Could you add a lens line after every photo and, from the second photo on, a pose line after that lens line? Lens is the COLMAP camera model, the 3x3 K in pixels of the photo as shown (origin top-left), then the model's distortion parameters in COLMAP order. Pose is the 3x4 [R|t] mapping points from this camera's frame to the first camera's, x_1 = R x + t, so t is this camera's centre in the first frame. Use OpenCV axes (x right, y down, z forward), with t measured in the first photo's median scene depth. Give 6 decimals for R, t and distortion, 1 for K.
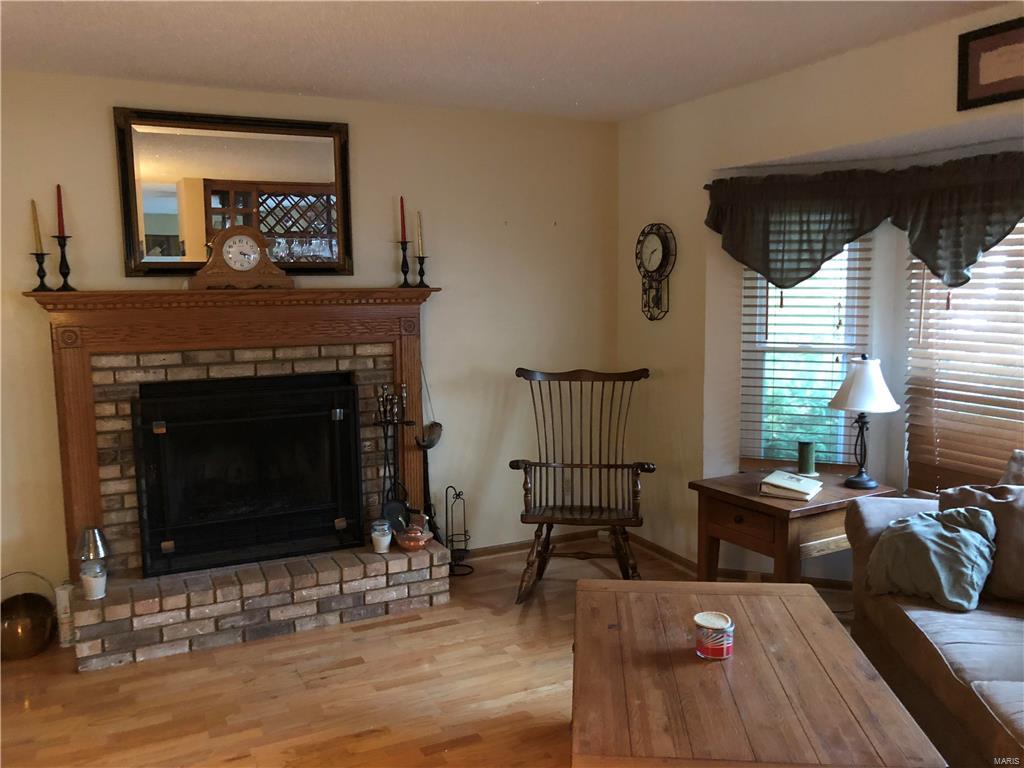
lens RADIAL K [[847.0, 0, 512.1], [0, 847.0, 386.1], [0, 0, 1]] dist [0.042675, -0.020154]
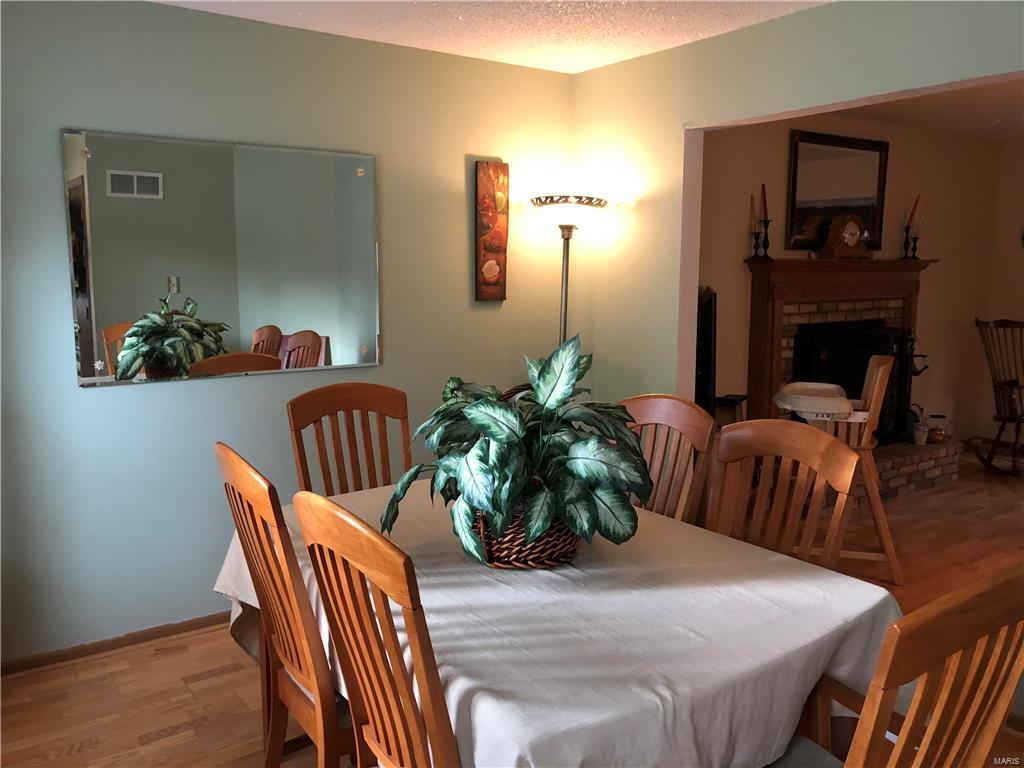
lens RADIAL K [[847.0, 0, 511.4], [0, 847.0, 383.1], [0, 0, 1]] dist [0.042675, -0.020154]
pose [[0.985101, -0.011045, 0.171623, -1.129095], [0.008196, 0.999817, 0.017302, 0.064111], [-0.171783, -0.015638, 0.985011, -0.311128]]
